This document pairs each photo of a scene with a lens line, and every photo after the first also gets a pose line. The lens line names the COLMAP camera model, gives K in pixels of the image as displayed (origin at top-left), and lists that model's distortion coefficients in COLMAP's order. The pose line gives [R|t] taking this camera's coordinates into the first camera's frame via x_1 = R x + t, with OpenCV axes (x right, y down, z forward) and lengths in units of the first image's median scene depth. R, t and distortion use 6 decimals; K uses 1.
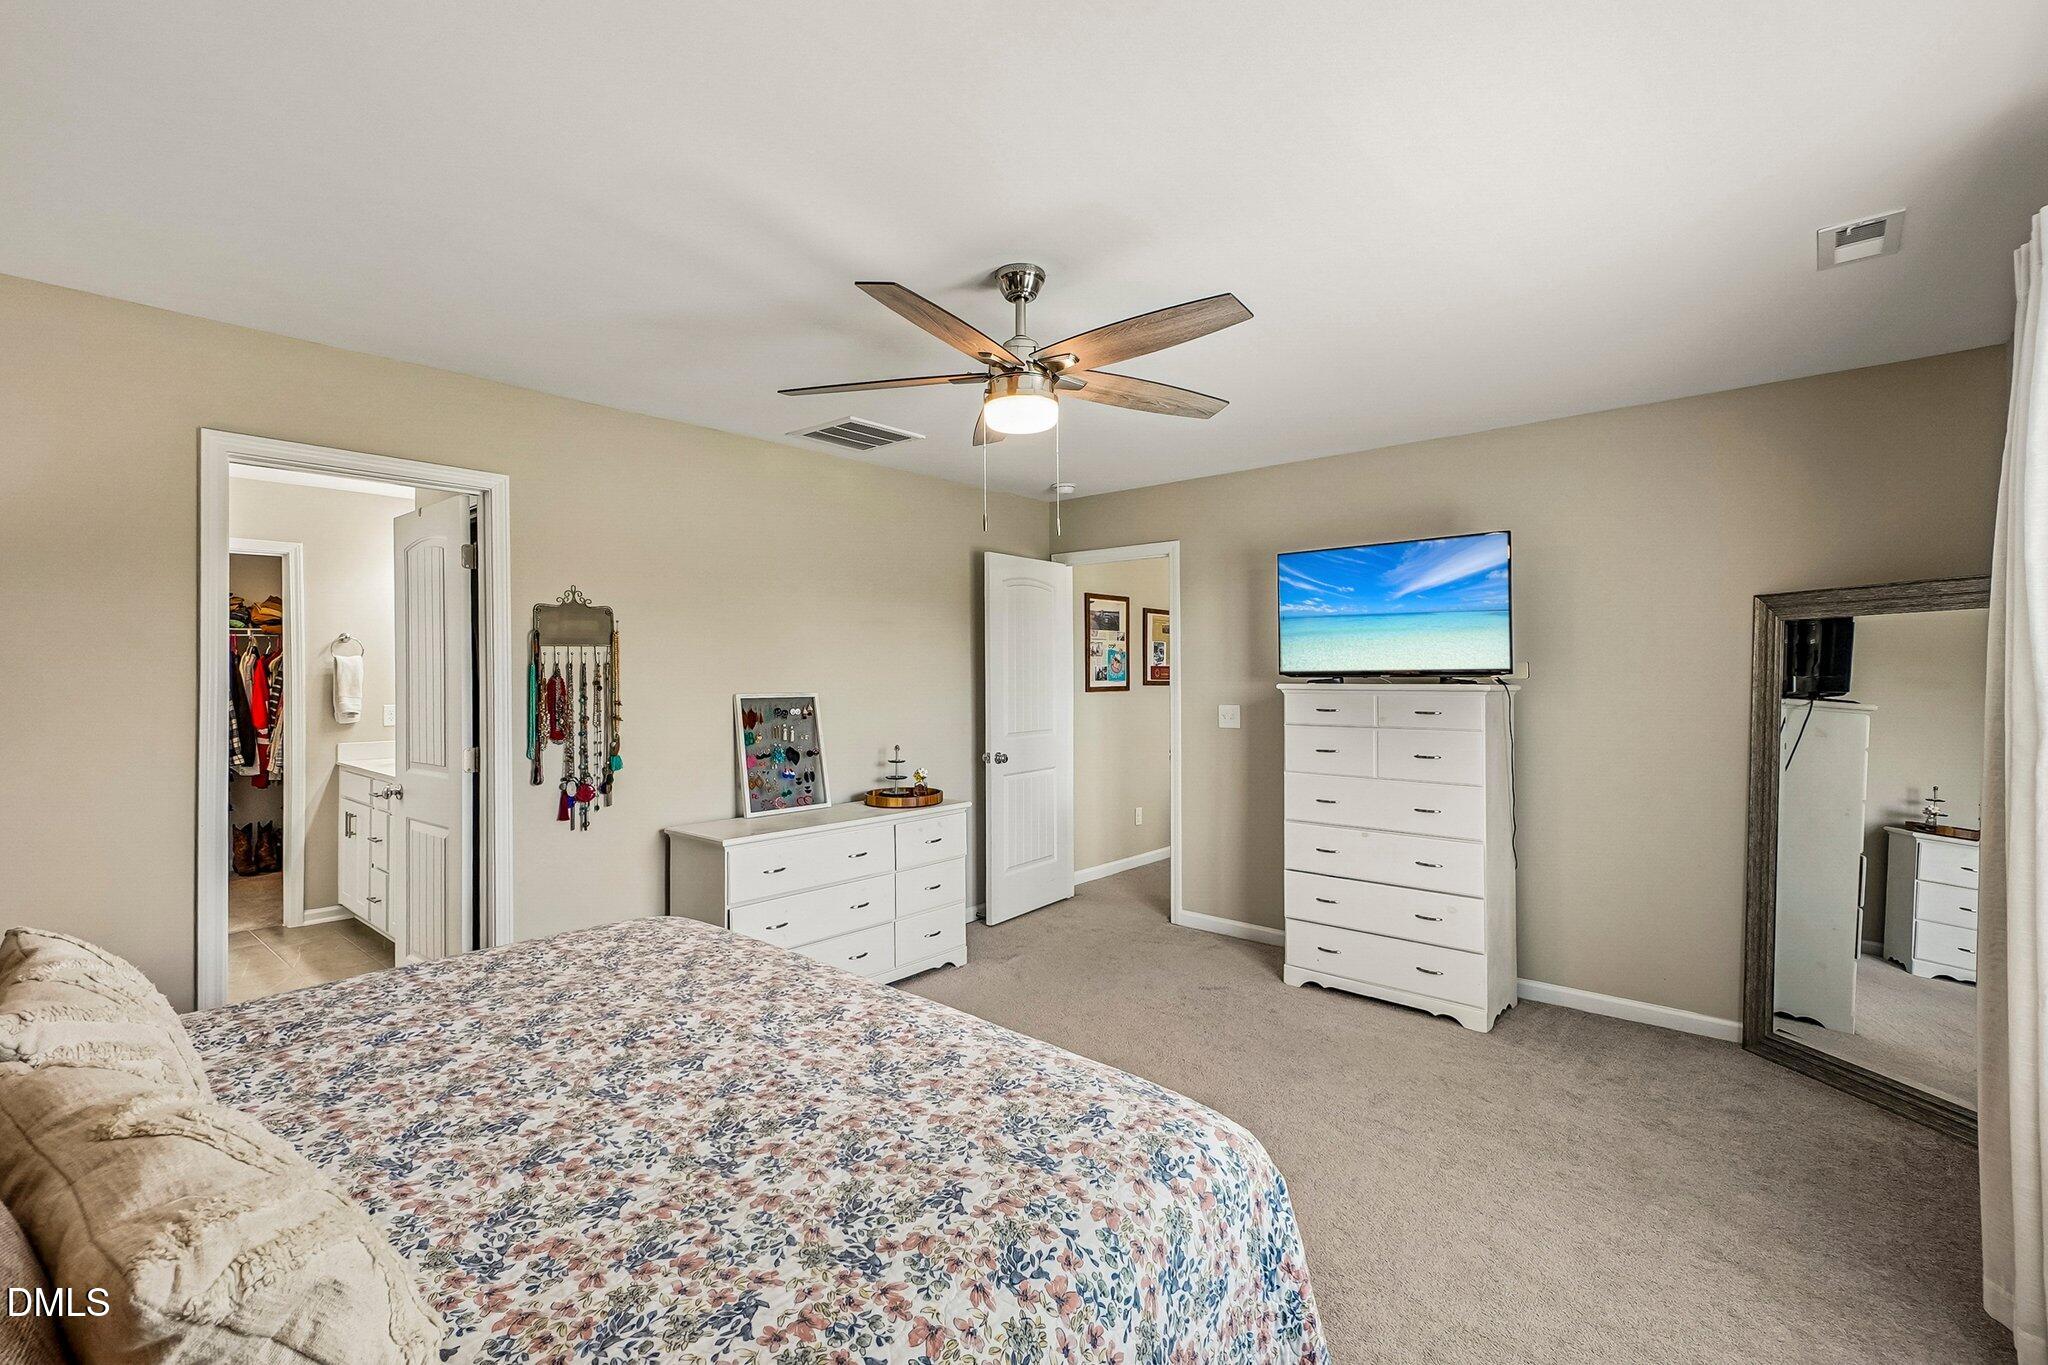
lens RADIAL K [[875.5, 0, 1024.0], [0, 875.5, 682.5], [0, 0, 1]] dist [0.000575, 0.000184]
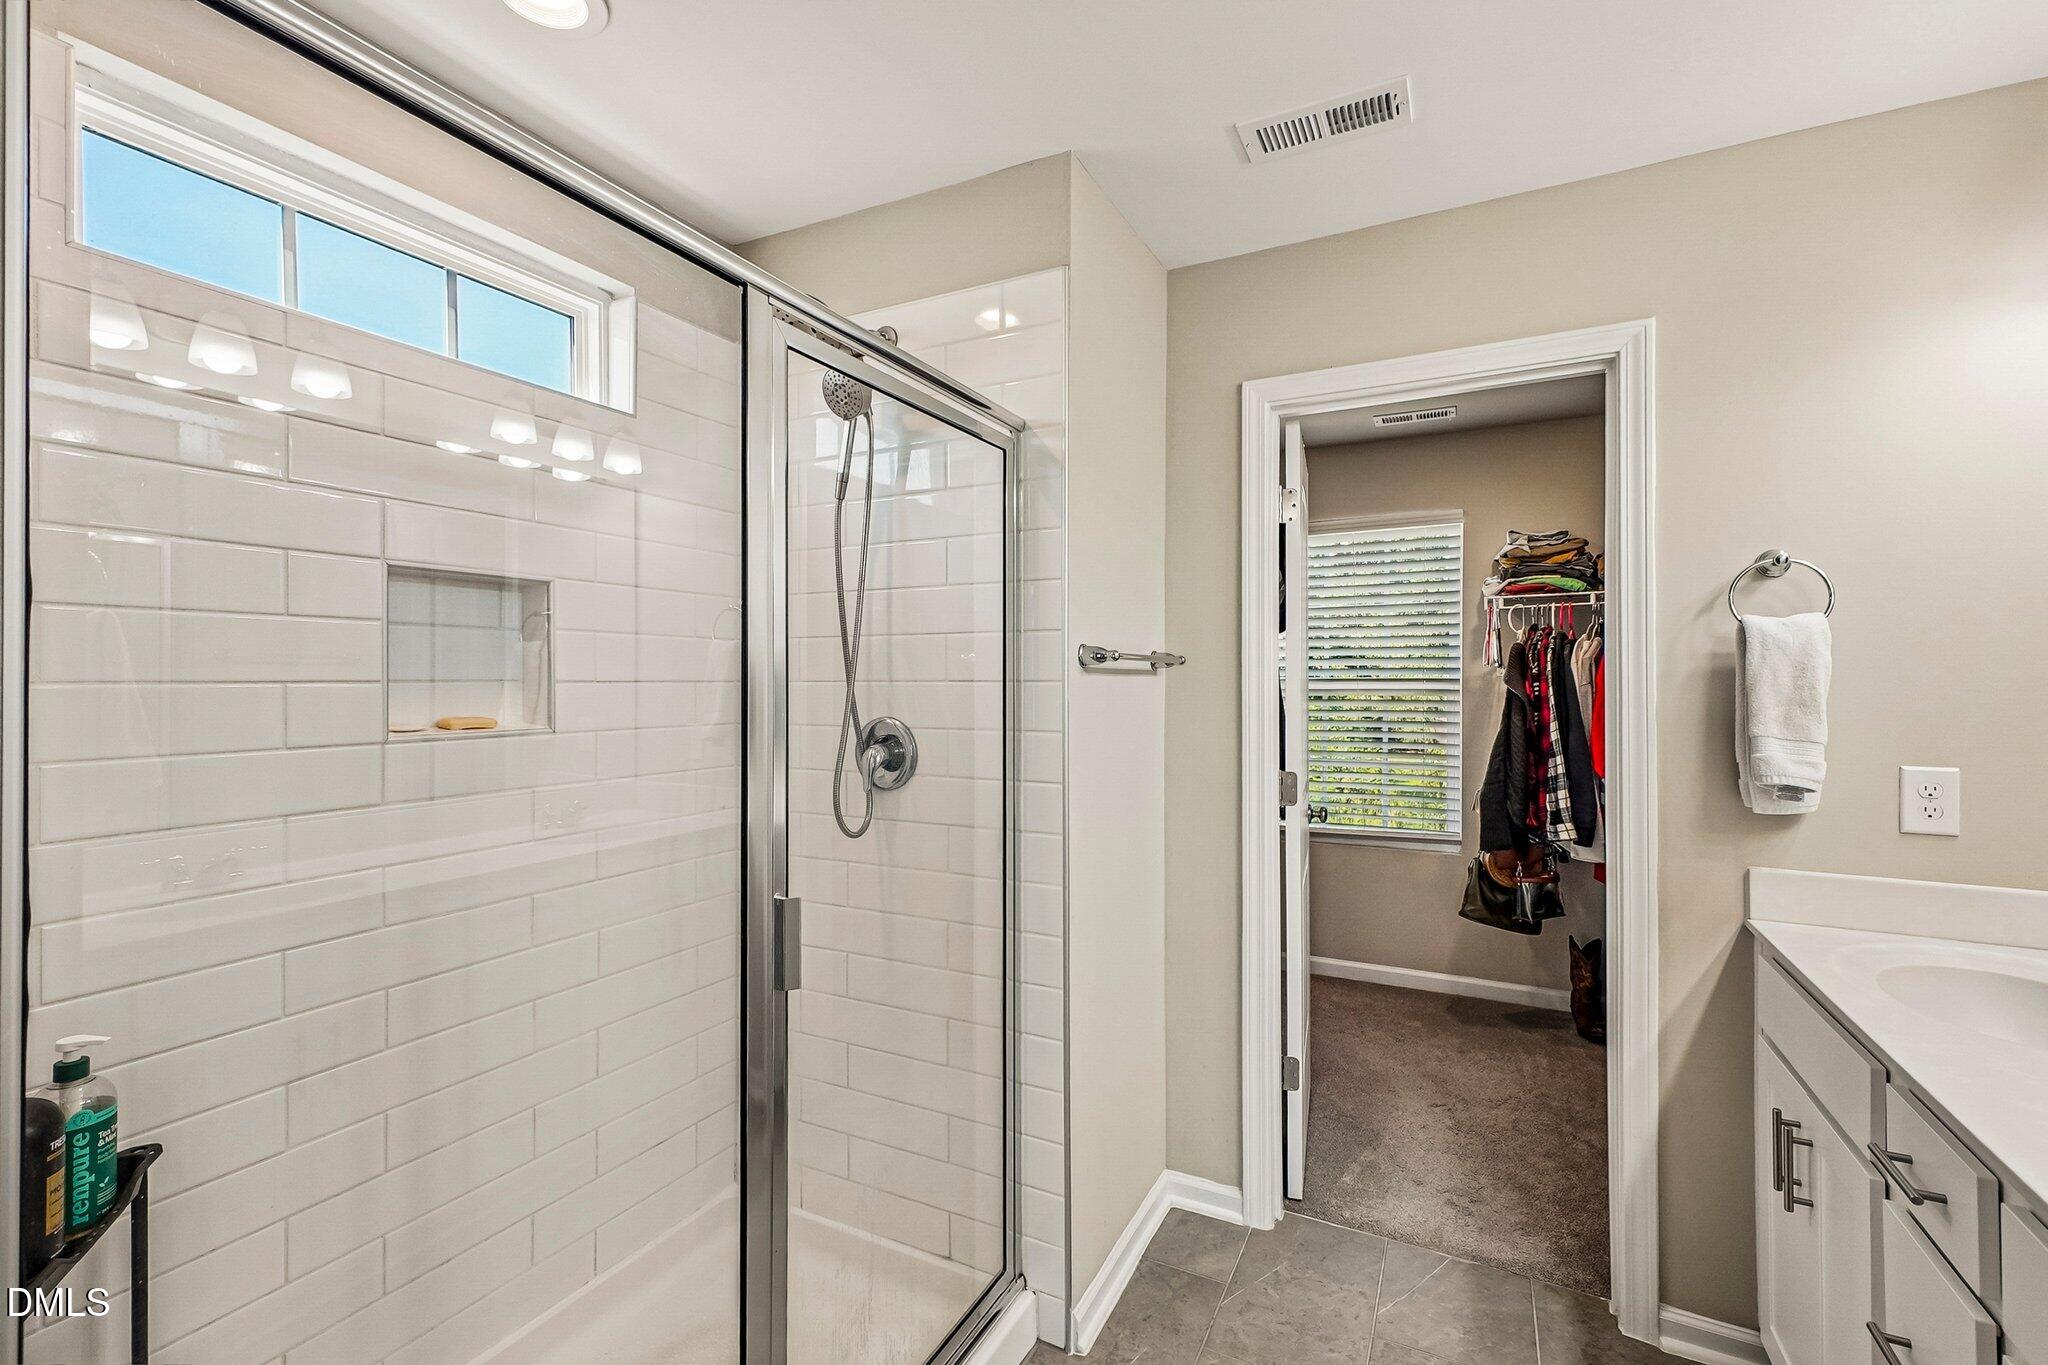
lens RADIAL K [[926.1, 0, 981.3], [0, 926.1, 693.7], [0, 0, 1]] dist [0.039036, -0.000074]
pose [[0.208255, 0.008986, -0.978033, -0.483494], [0.000945, 0.999955, 0.009389, -0.003463], [0.978074, -0.002880, 0.208237, 0.630469]]
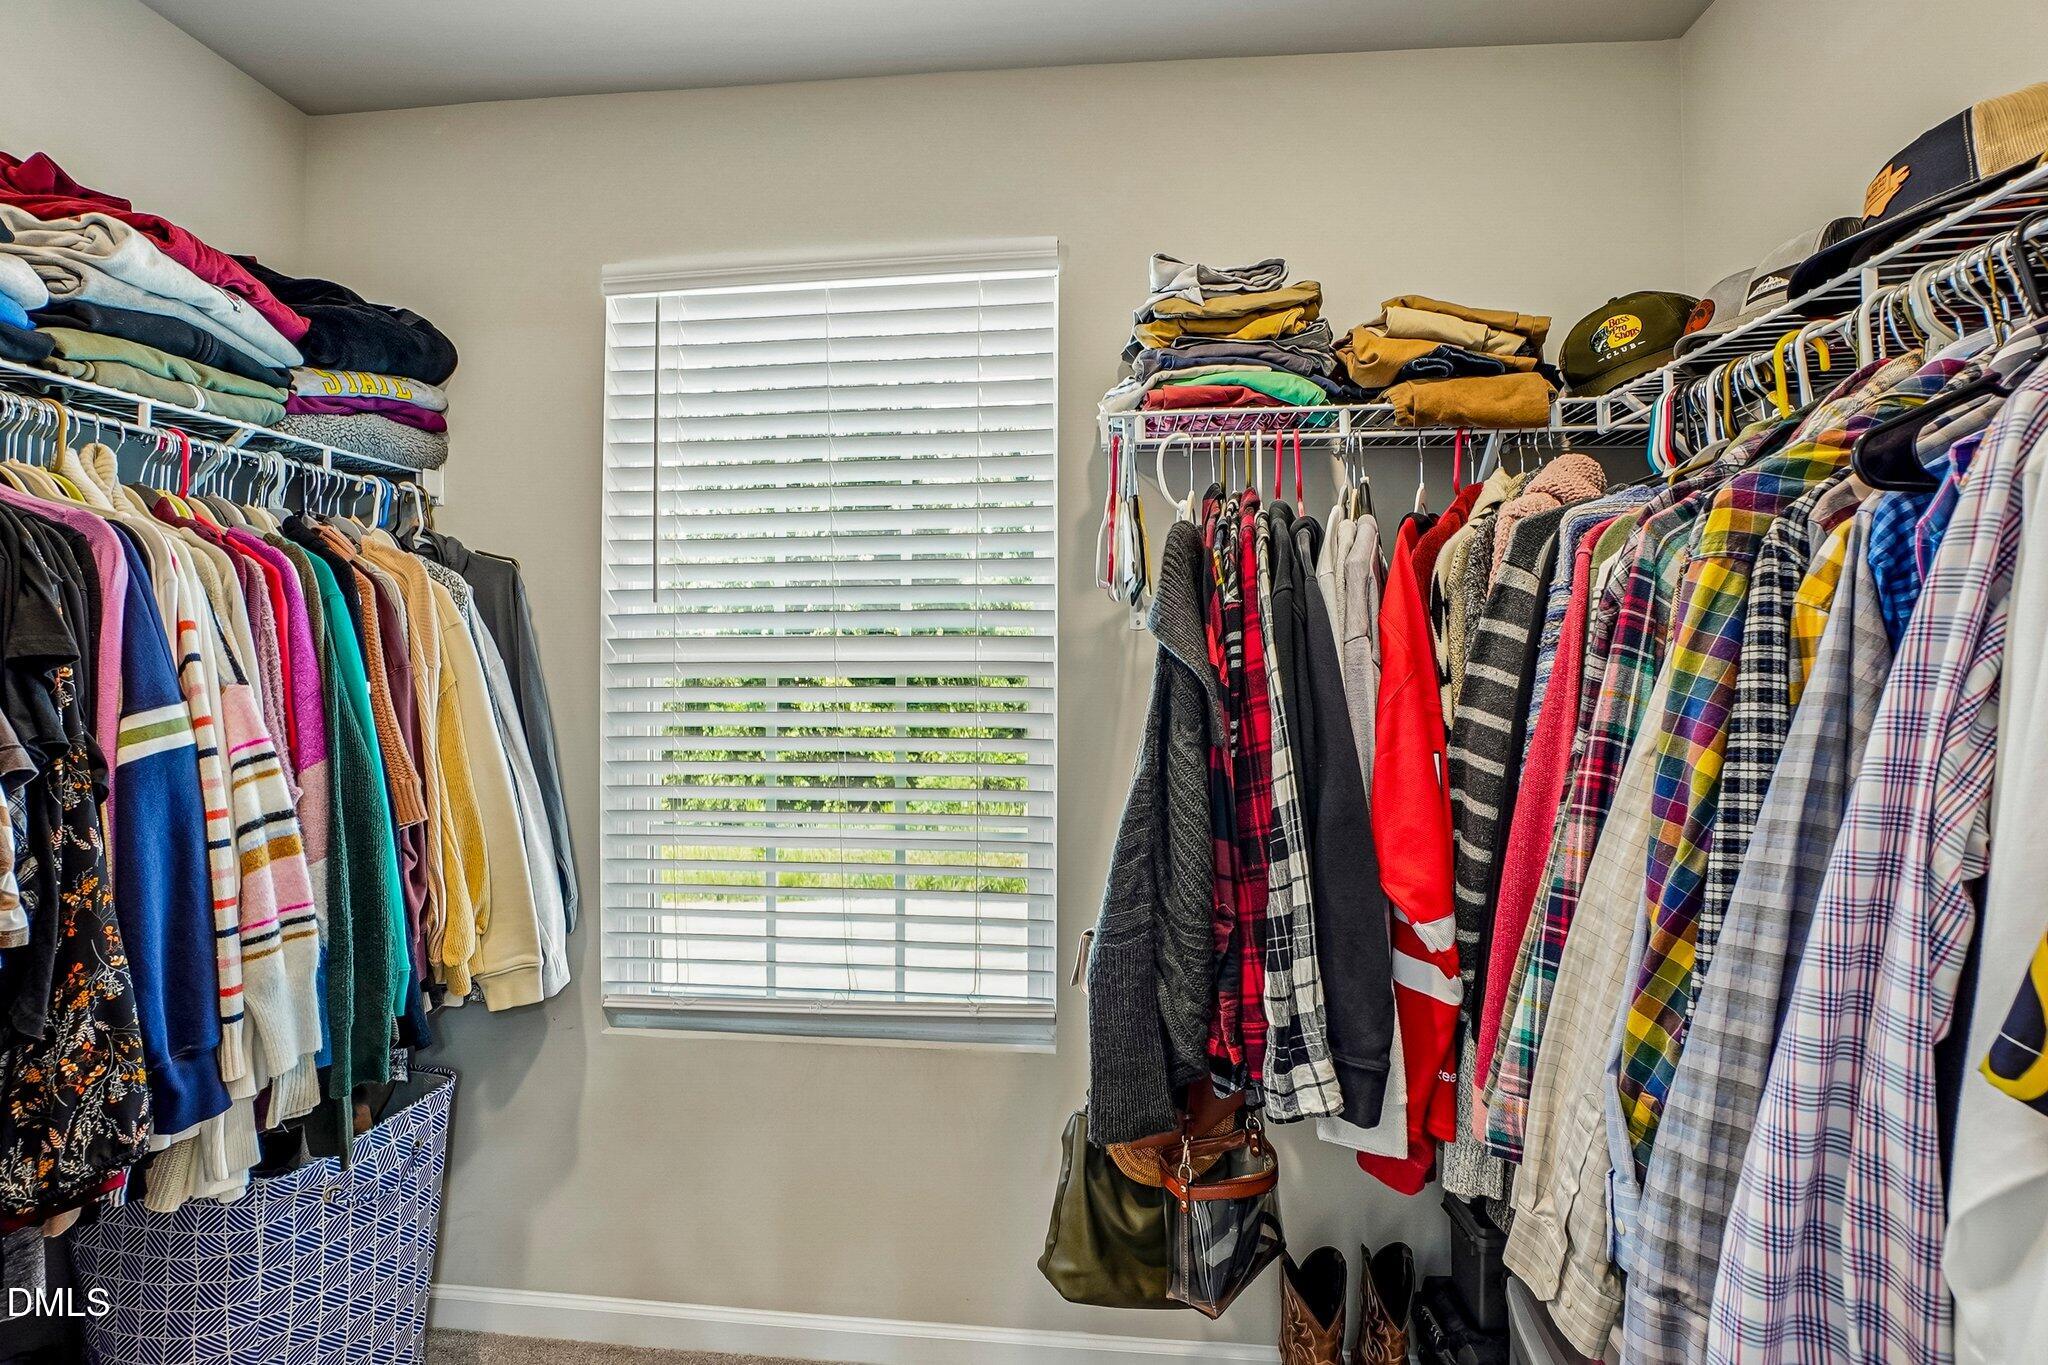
lens RADIAL K [[875.5, 0, 1024.0], [0, 875.5, 682.5], [0, 0, 1]] dist [0.000575, 0.000184]
pose [[0.570037, 0.009827, -0.821560, -0.960289], [-0.004282, 0.999950, 0.008990, 0.006683], [0.821608, -0.001606, 0.570051, 1.037008]]
